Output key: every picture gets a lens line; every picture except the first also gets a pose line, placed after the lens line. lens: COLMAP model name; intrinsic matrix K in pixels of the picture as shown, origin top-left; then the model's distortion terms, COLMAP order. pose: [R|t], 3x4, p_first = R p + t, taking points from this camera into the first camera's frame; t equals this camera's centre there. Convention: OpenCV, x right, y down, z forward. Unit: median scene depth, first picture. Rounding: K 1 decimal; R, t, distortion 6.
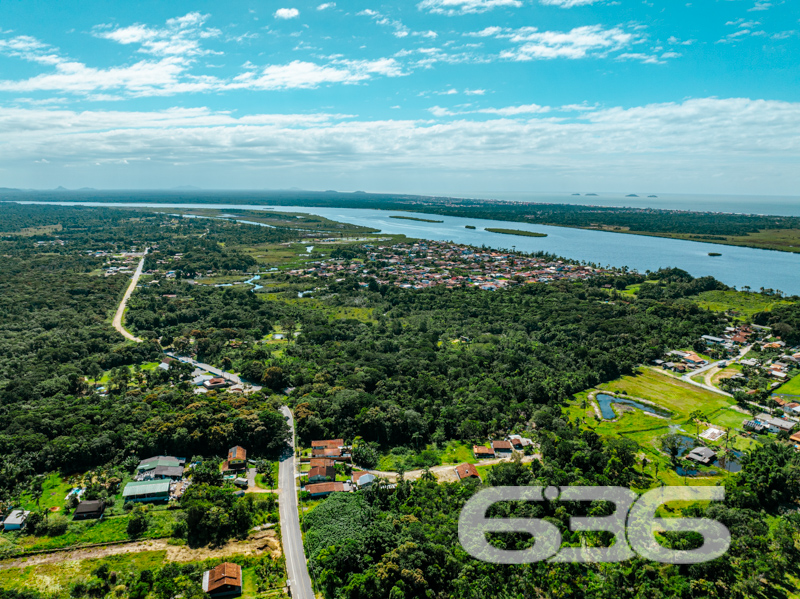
lens RADIAL K [[561.9, 0, 400.0], [0, 561.9, 299.5], [0, 0, 1]] dist [-0.038075, -0.007579]
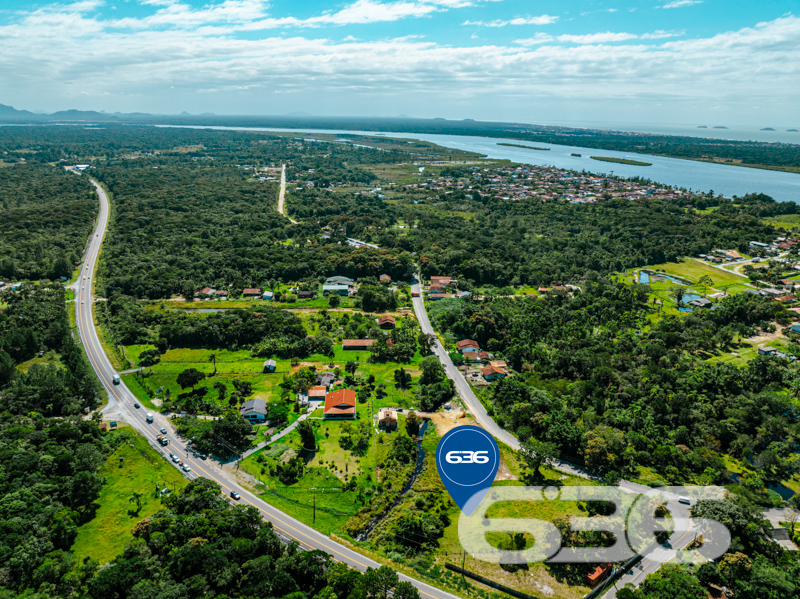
lens RADIAL K [[561.9, 0, 400.0], [0, 561.9, 299.5], [0, 0, 1]] dist [-0.038075, -0.007579]
pose [[0.982615, 0.064873, -0.173953, 0.012952], [-0.043443, 0.991294, 0.124290, 0.052205], [0.180502, -0.114573, 0.976879, -0.217301]]
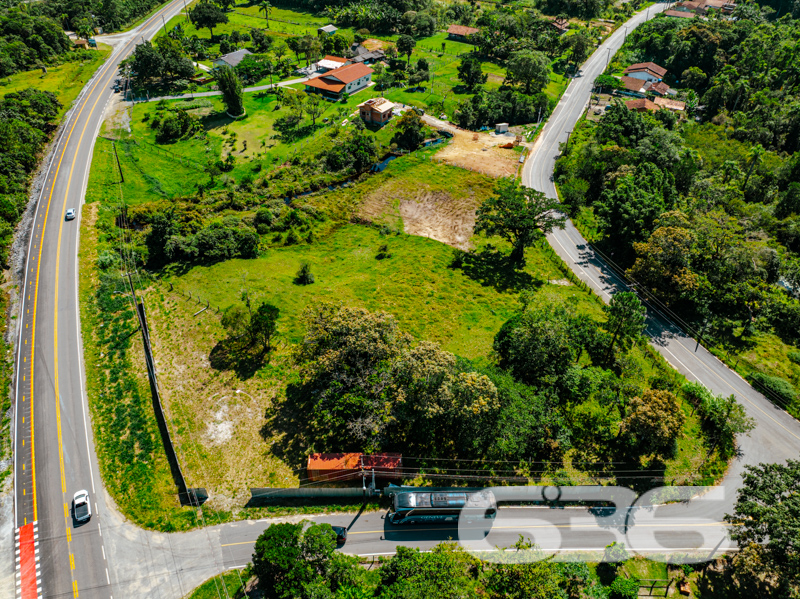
lens RADIAL K [[562.0, 0, 400.0], [0, 562.0, 299.5], [0, 0, 1]] dist [-0.072273, 0.051737]
pose [[0.683222, 0.459531, -0.567485, 0.104440], [-0.149763, 0.848814, 0.507036, 0.120863], [0.714688, -0.261430, 0.648749, -0.036831]]
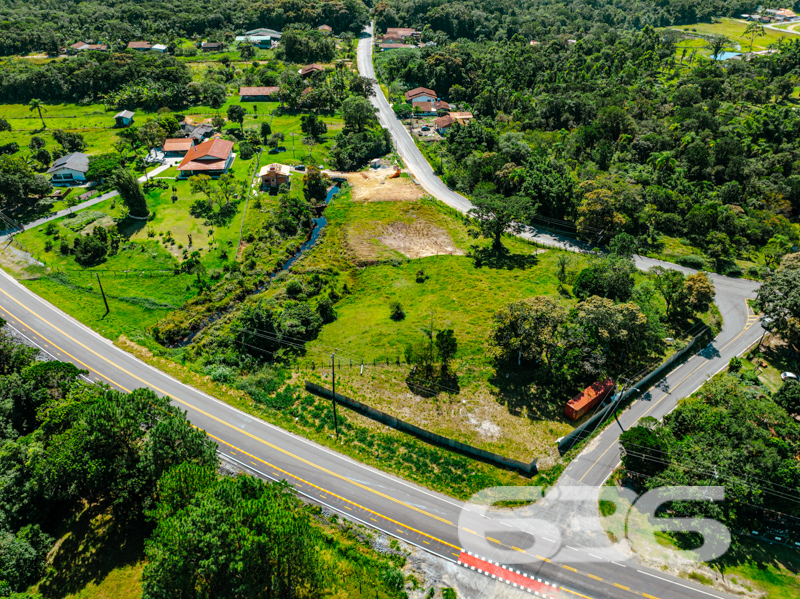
lens RADIAL K [[561.9, 0, 400.0], [0, 561.9, 299.5], [0, 0, 1]] dist [-0.038075, -0.007579]
pose [[0.984694, 0.099858, -0.142851, 0.035581], [-0.033381, 0.912480, 0.407756, 0.119990], [0.171066, -0.396747, 0.901847, -0.102433]]
